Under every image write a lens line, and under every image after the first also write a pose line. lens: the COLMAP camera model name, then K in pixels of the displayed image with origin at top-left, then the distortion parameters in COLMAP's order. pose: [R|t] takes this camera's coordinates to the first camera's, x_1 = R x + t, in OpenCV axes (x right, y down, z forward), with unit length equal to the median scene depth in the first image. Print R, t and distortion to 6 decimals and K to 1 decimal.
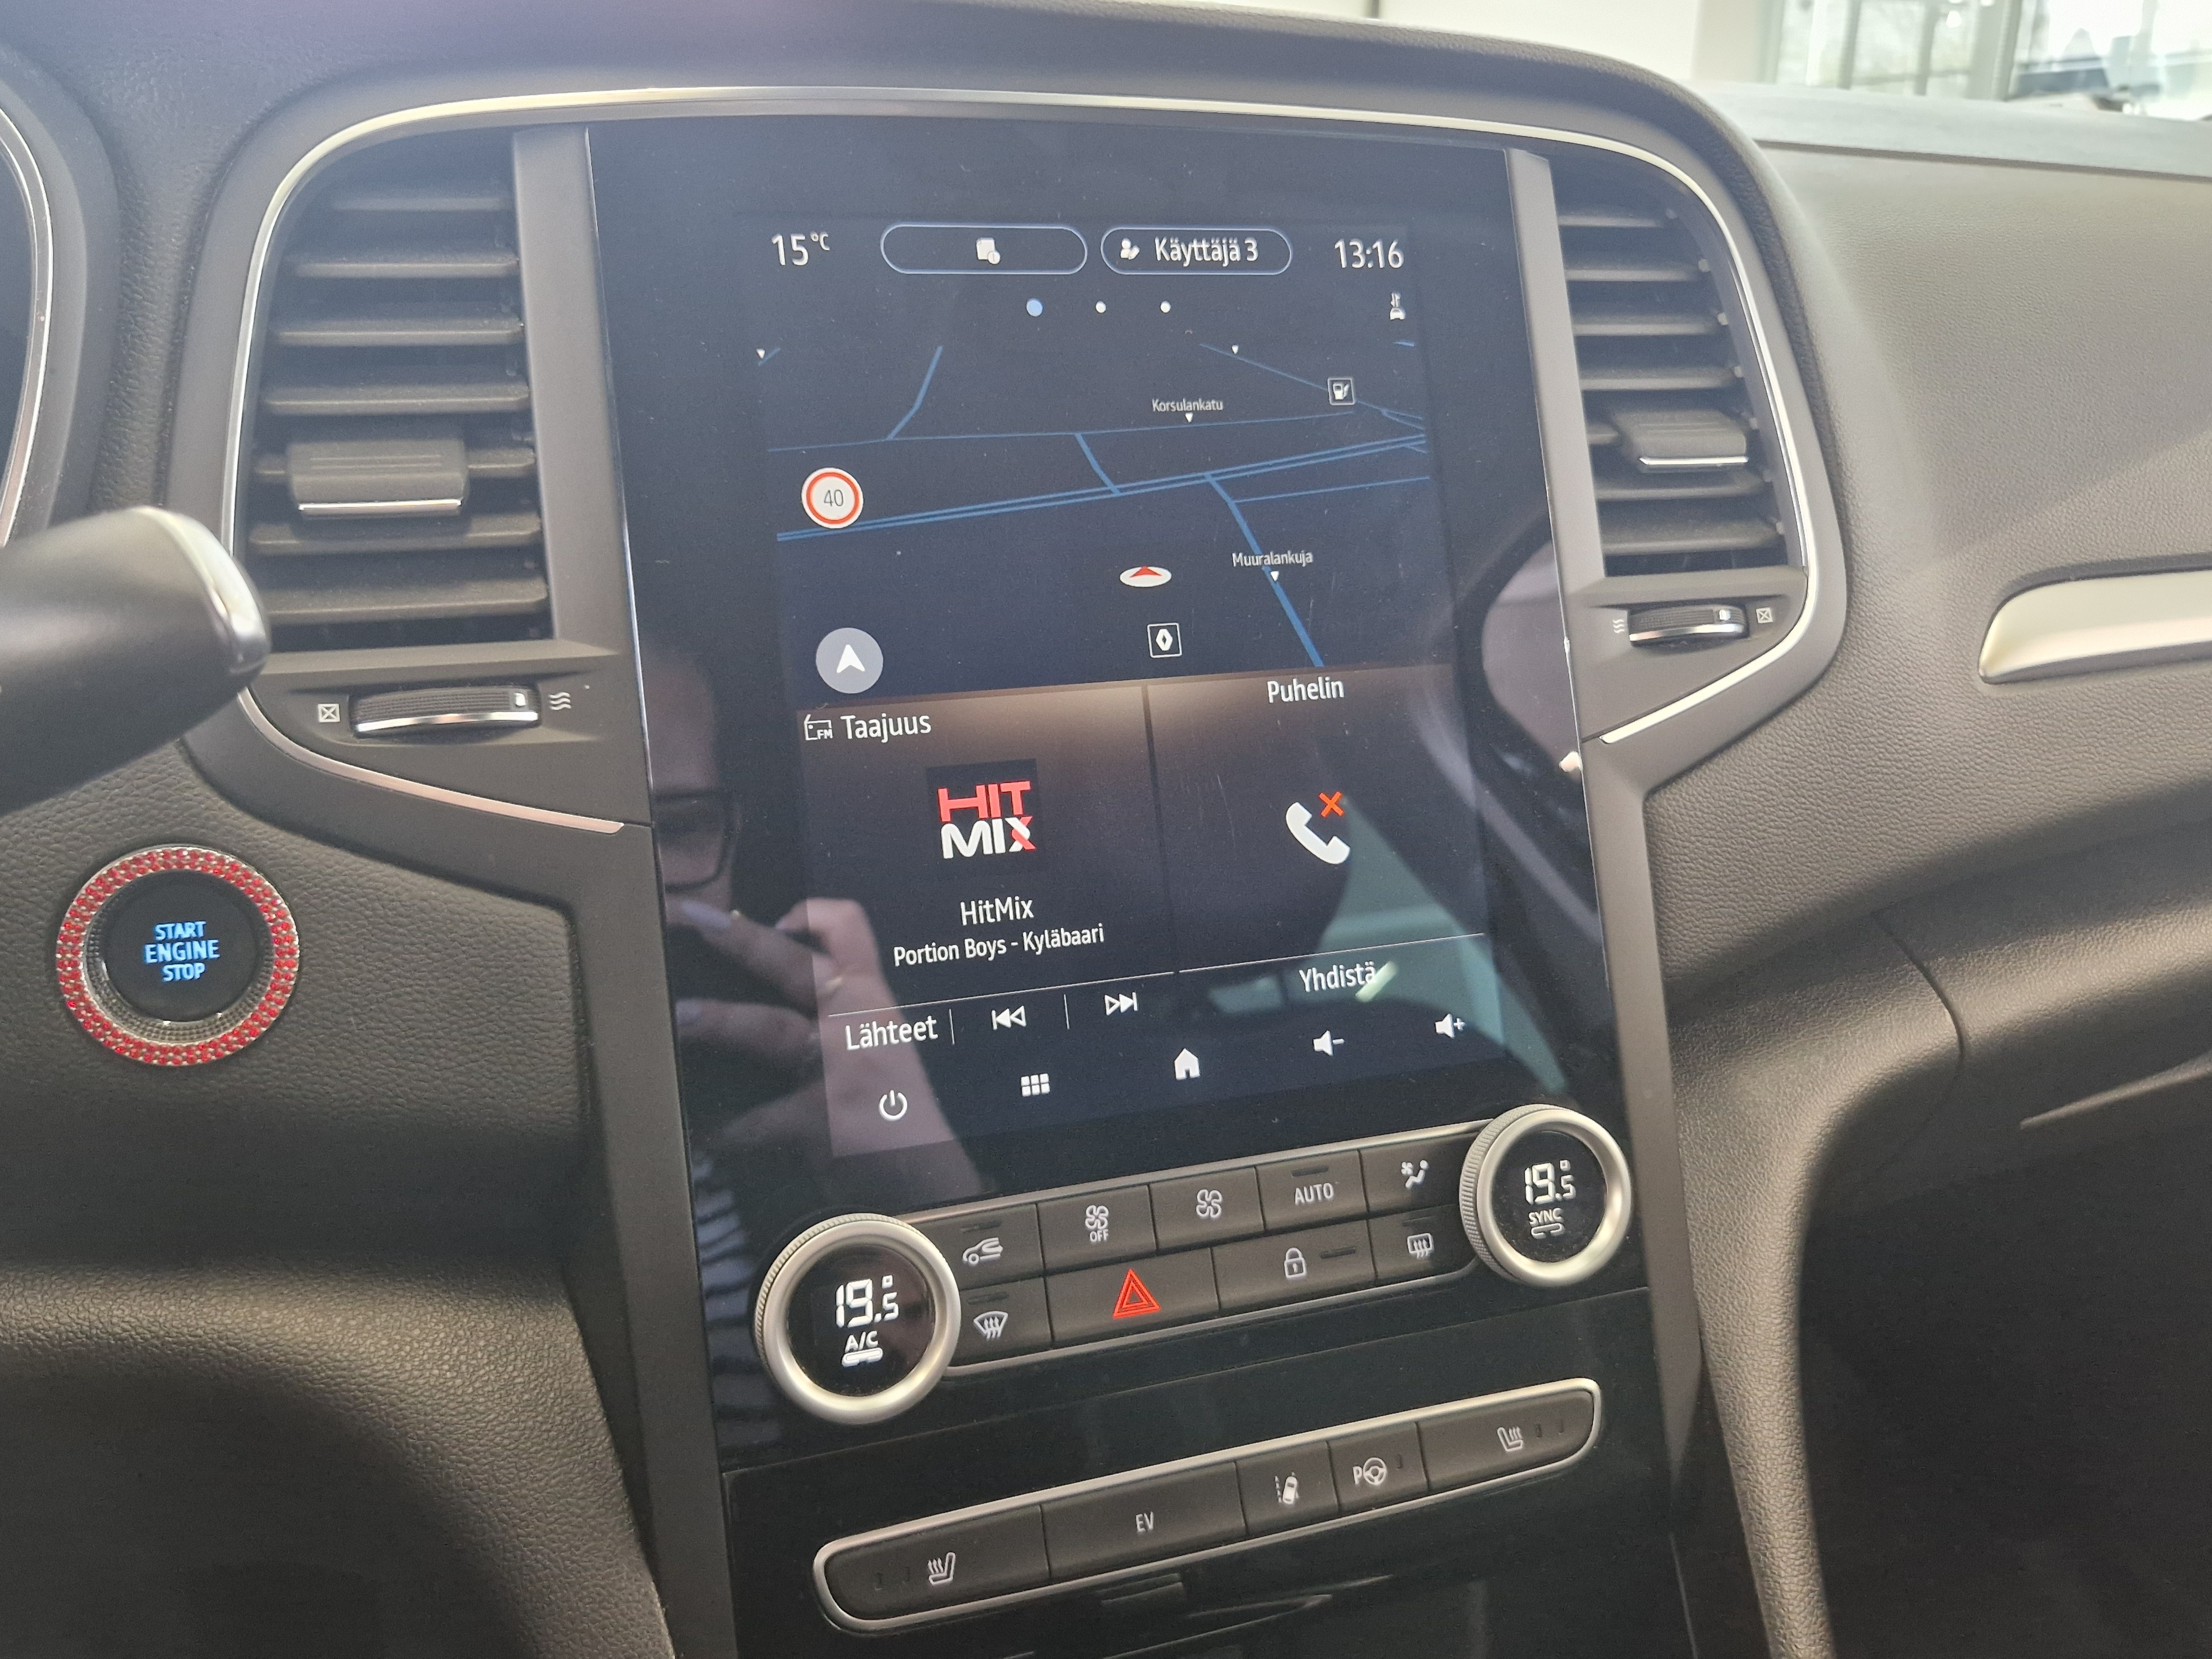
lens RADIAL K [[1813.5, 0, 1106.0], [0, 1813.5, 829.5], [0, 0, 1]] dist [0.051372, -0.059753]
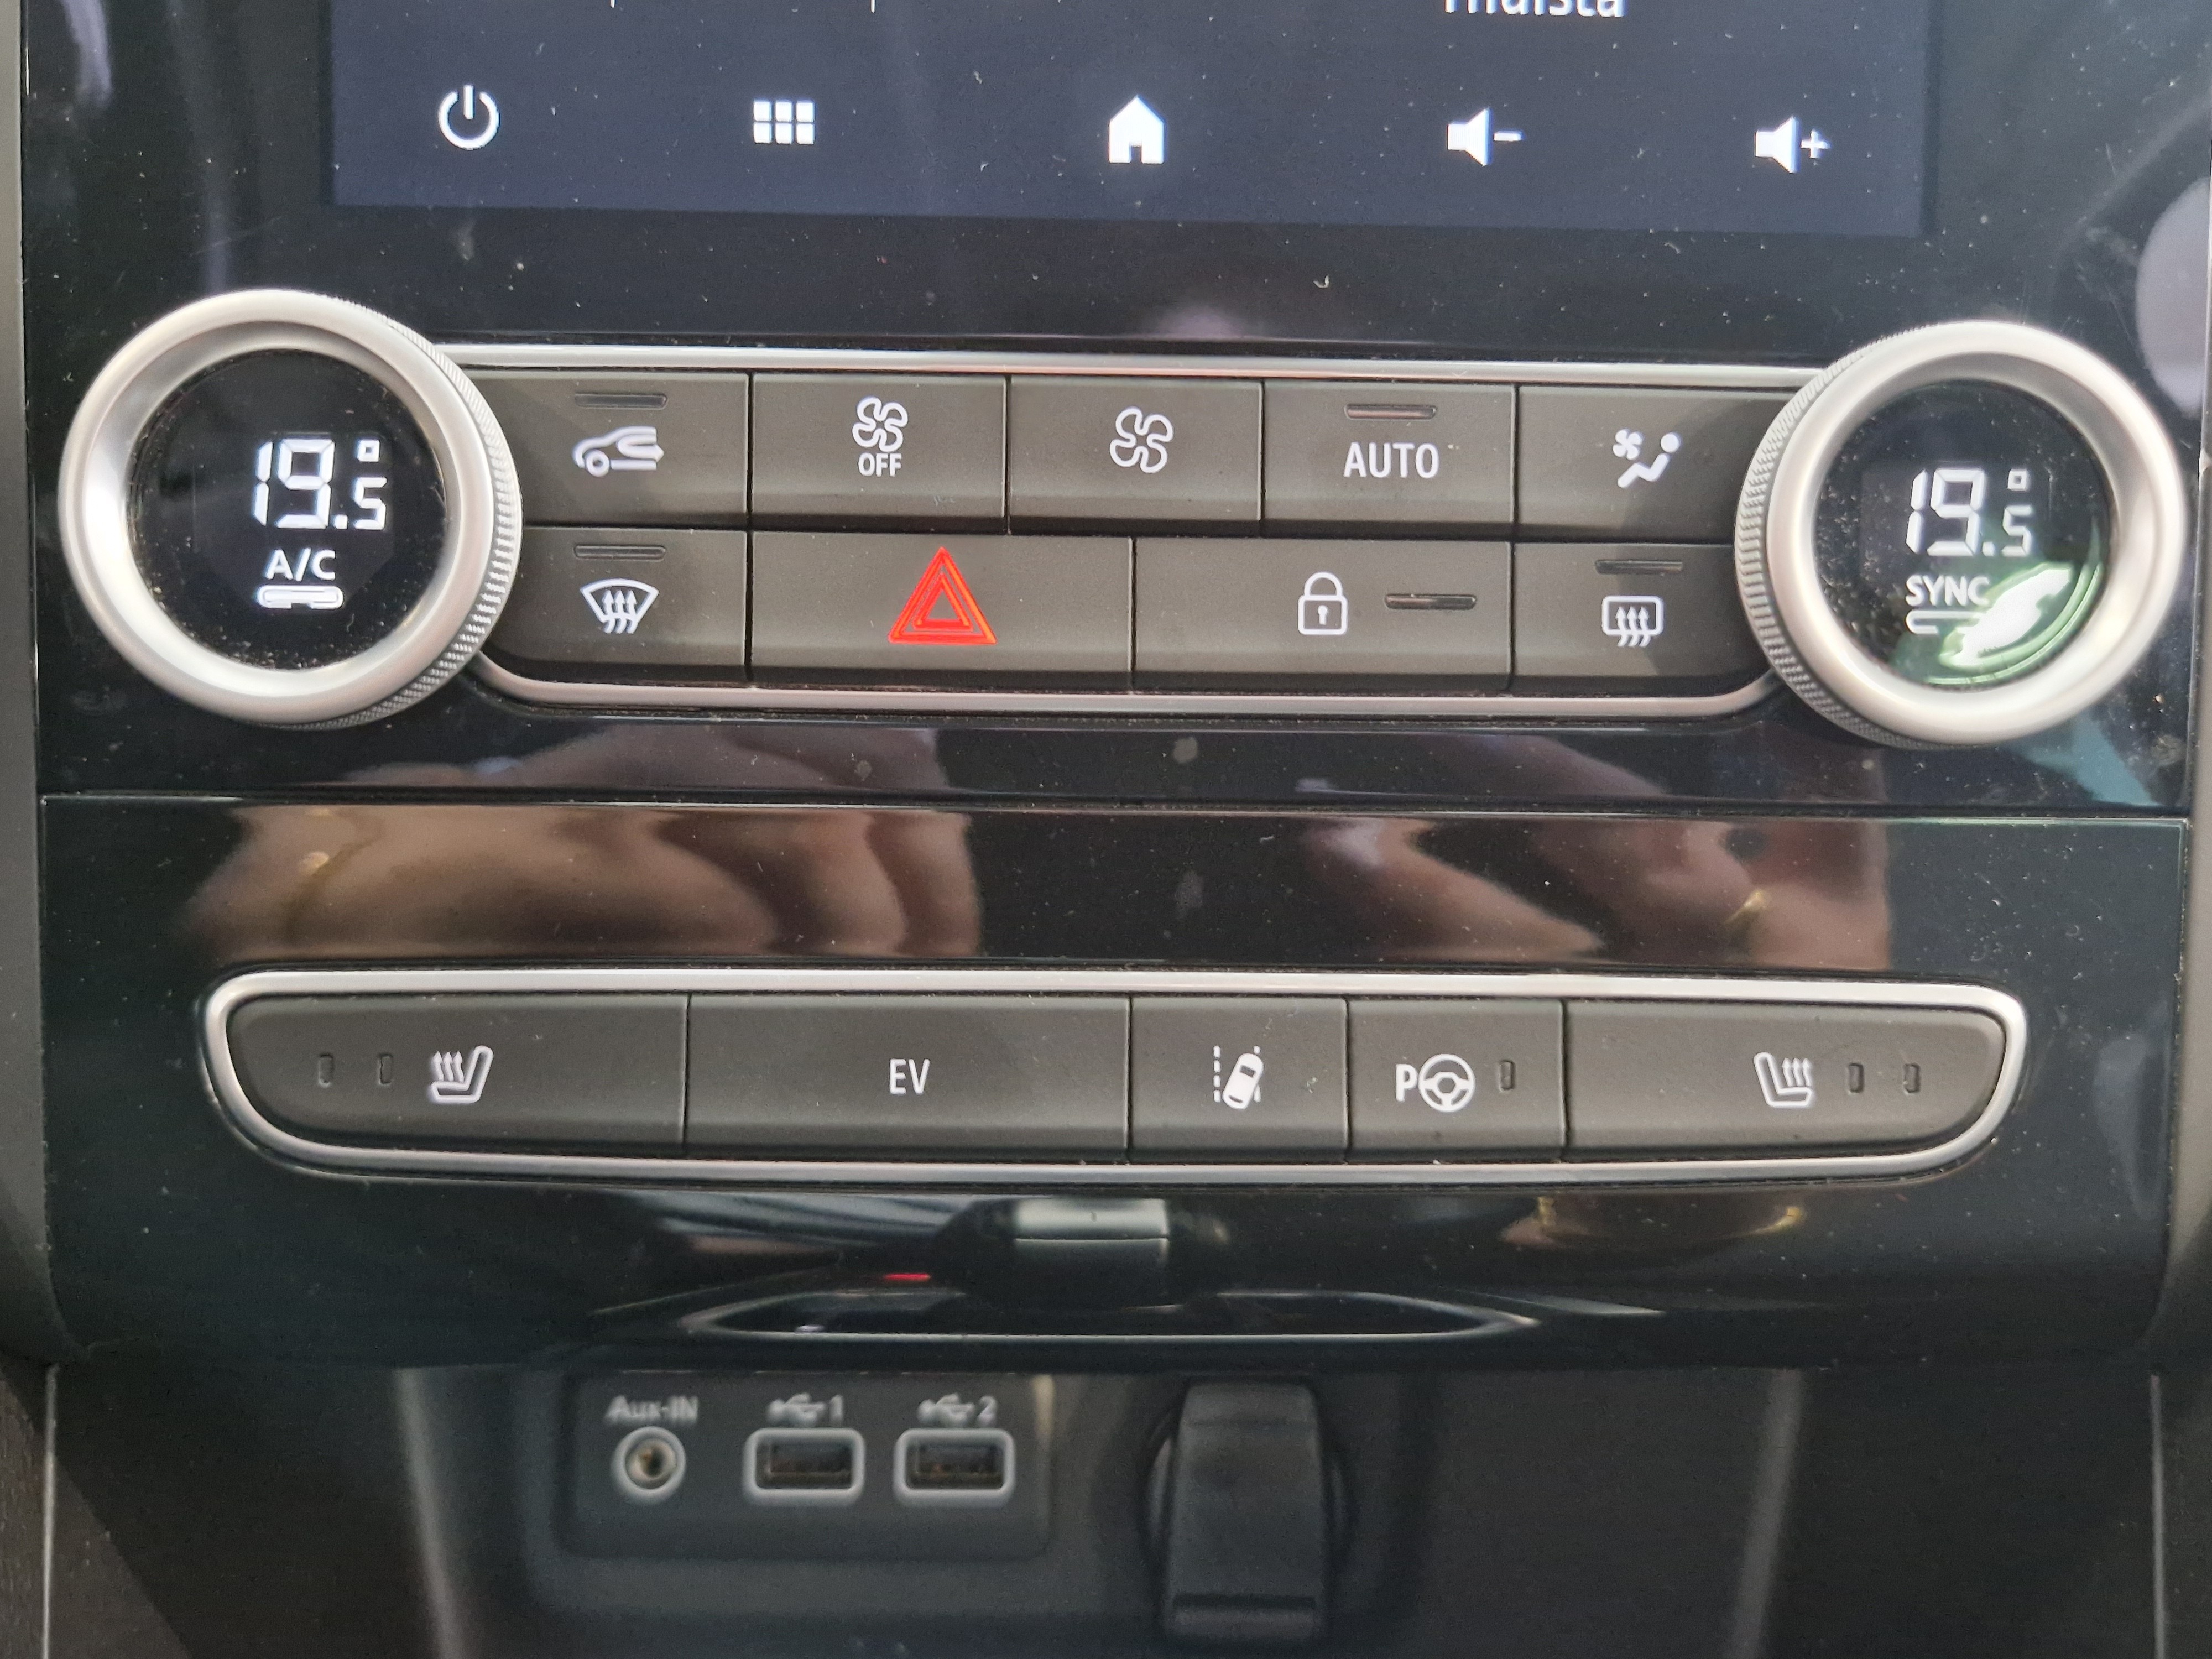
lens RADIAL K [[1887.1, 0, 1142.5], [0, 1887.1, 832.4], [0, 0, 1]] dist [0.032740, -0.068431]
pose [[0.952341, 0.136035, -0.273022, 0.202709], [-0.107083, 0.987181, 0.118350, 0.251261], [0.285622, -0.083474, 0.954700, 0.551985]]
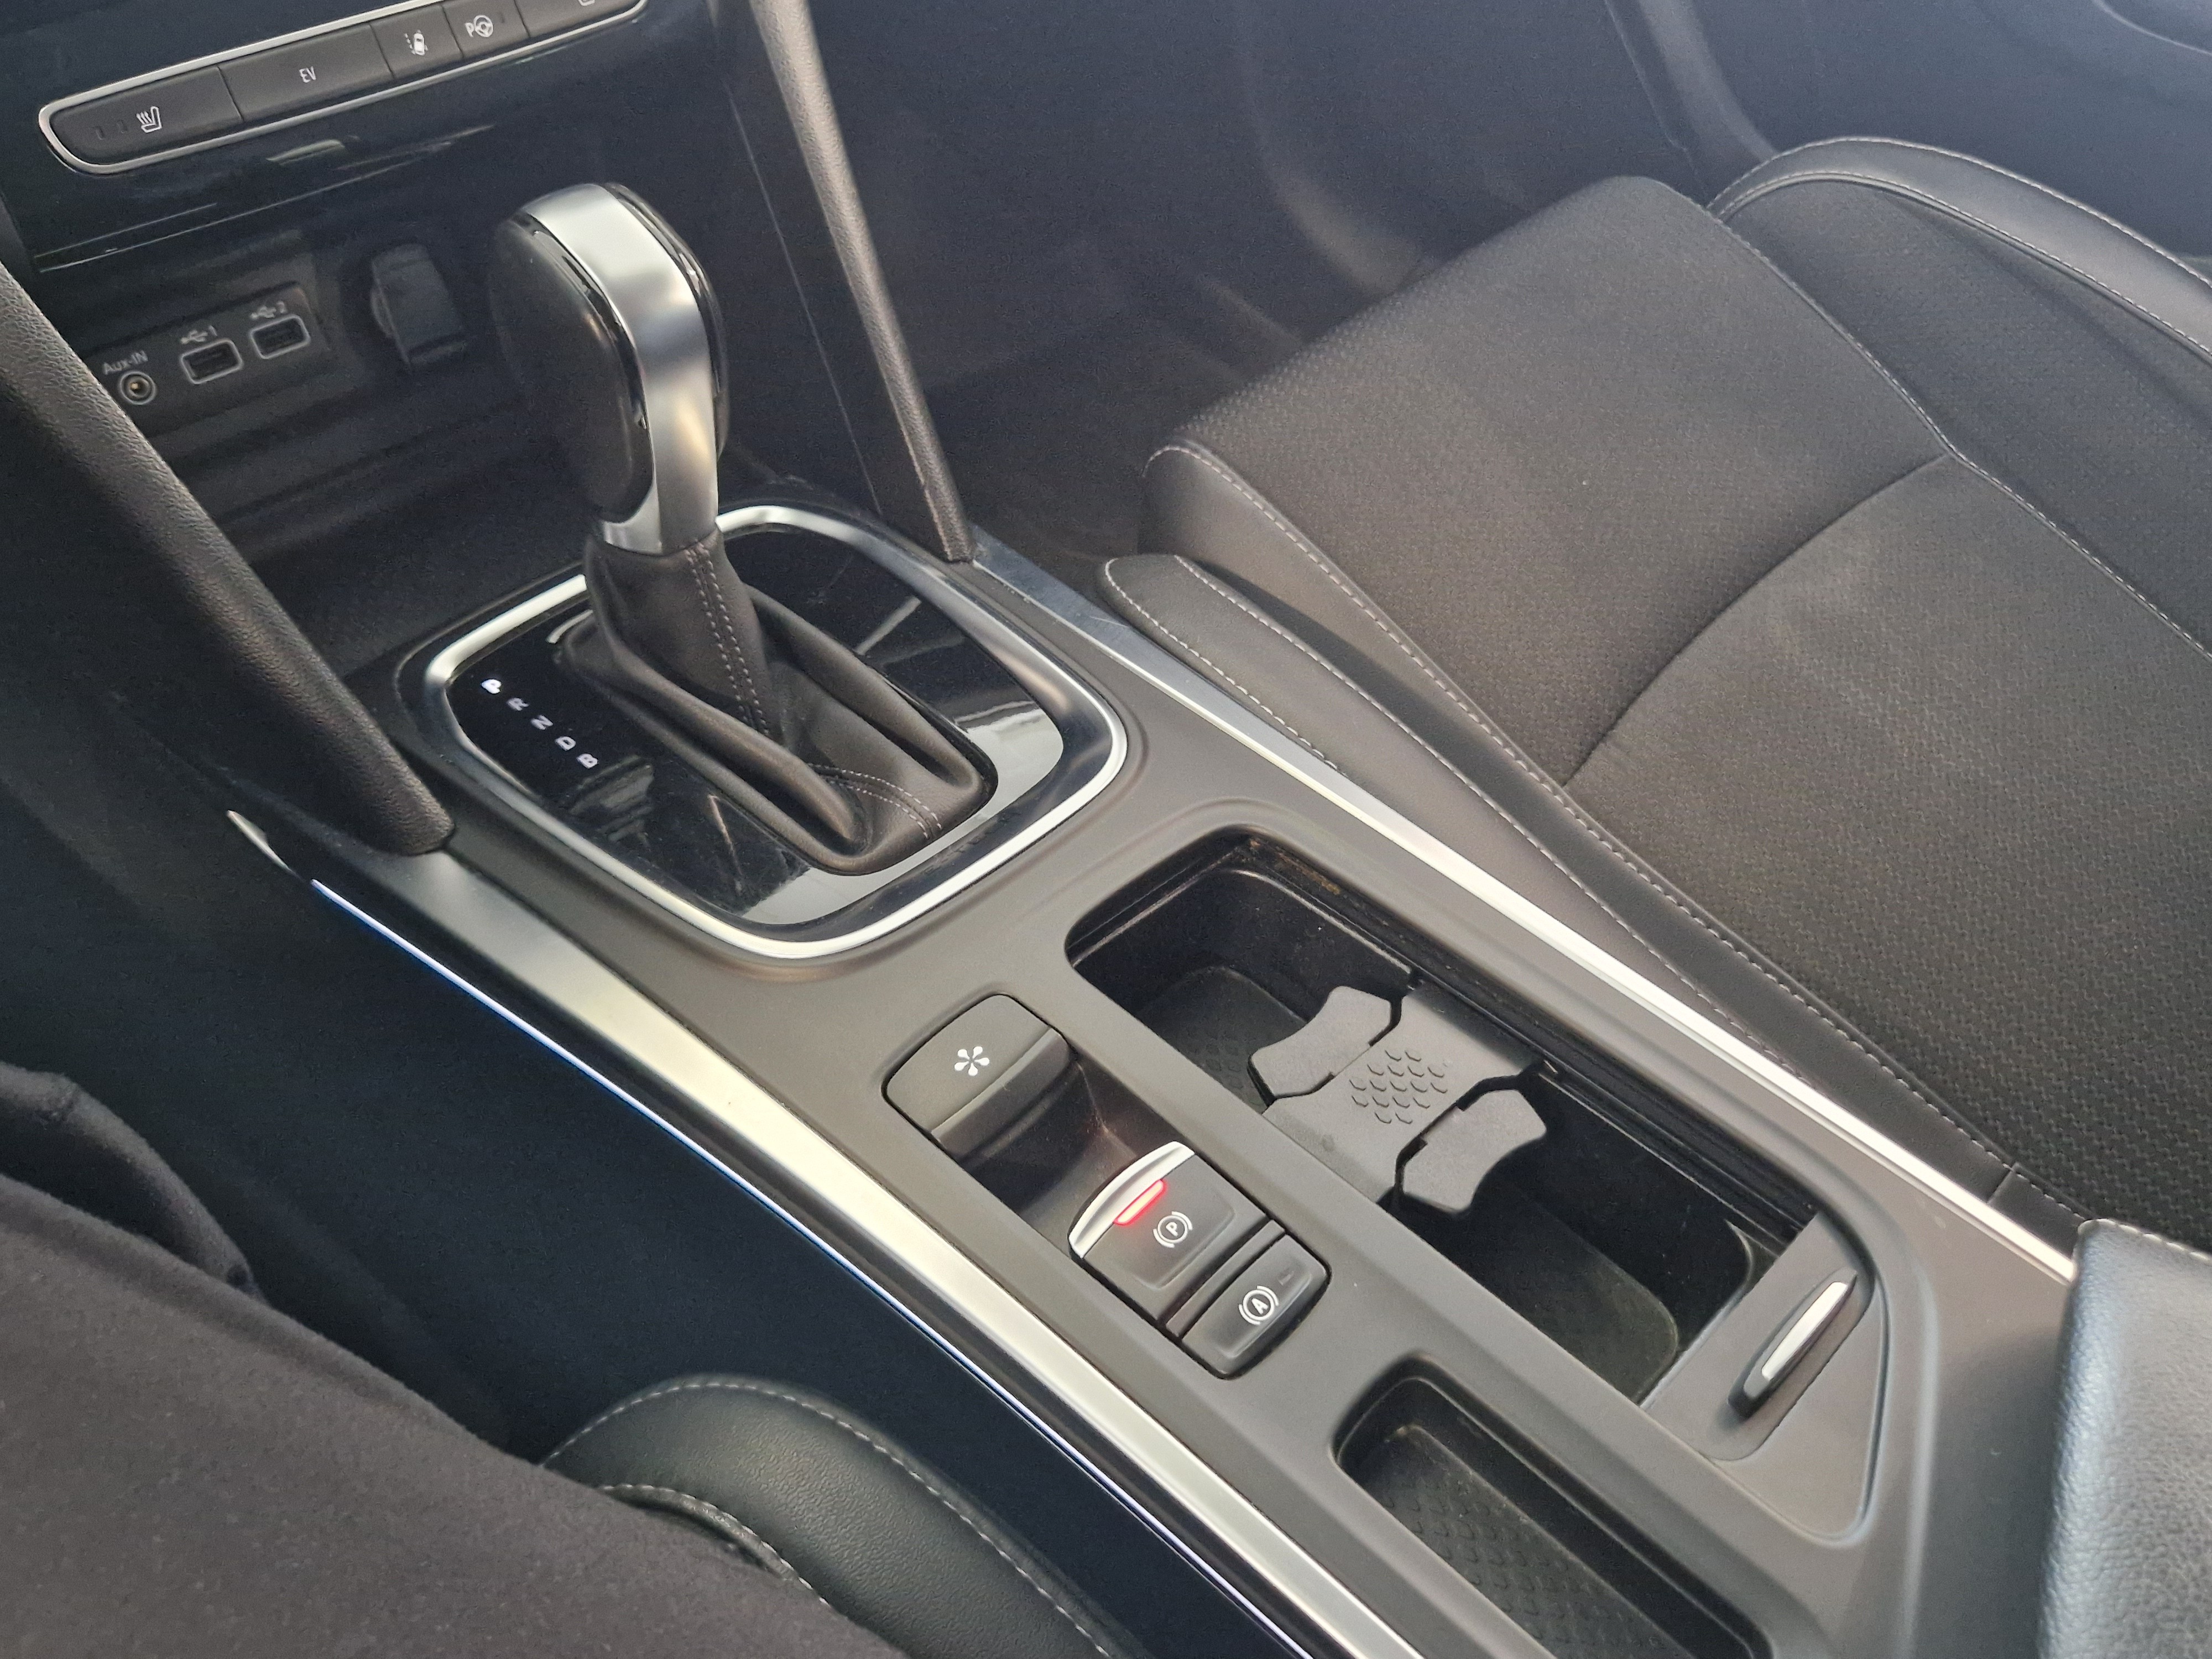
lens RADIAL K [[1812.4, 0, 1102.7], [0, 1812.4, 846.8], [0, 0, 1]] dist [0.059483, -0.074545]
pose [[0.896687, -0.286935, 0.337076, -0.067419], [0.074680, 0.848614, 0.523715, 0.204697], [-0.436320, -0.444436, 0.782369, -0.493491]]
